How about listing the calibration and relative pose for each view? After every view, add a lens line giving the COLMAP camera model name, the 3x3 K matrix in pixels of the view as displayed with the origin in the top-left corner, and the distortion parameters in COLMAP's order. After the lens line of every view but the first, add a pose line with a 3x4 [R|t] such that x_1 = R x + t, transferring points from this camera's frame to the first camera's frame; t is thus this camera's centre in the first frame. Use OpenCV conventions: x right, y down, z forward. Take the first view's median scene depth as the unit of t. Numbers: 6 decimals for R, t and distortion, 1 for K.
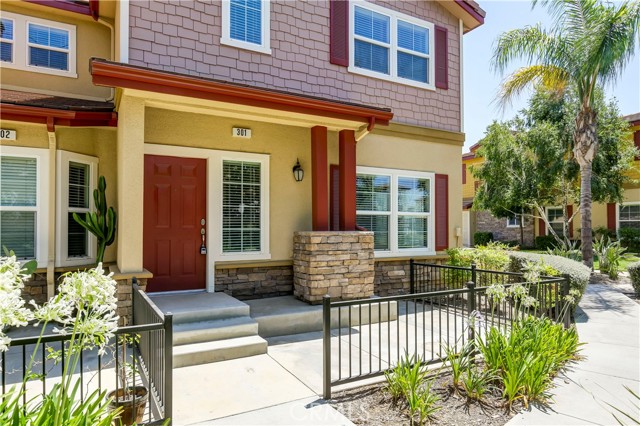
lens RADIAL K [[391.6, 0, 319.4], [0, 391.6, 204.0], [0, 0, 1]] dist [0.014602, -0.000223]
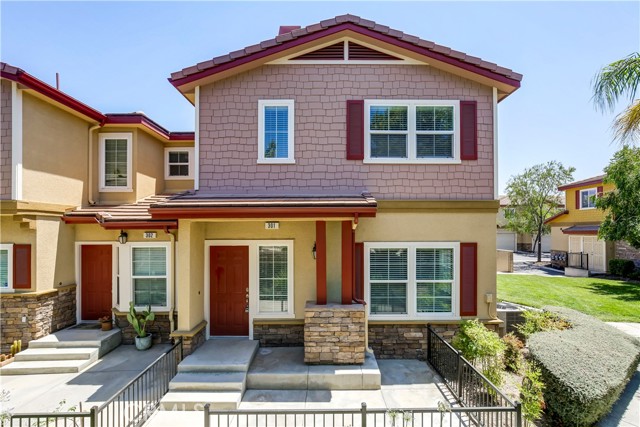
lens RADIAL K [[290.9, 0, 320.5], [0, 290.9, 221.3], [0, 0, 1]] dist [-0.002205, 0.000226]
pose [[0.884986, -0.019306, -0.465217, 0.377276], [0.026709, 0.999600, 0.009327, -0.176053], [0.464851, -0.020679, 0.885147, 0.148221]]
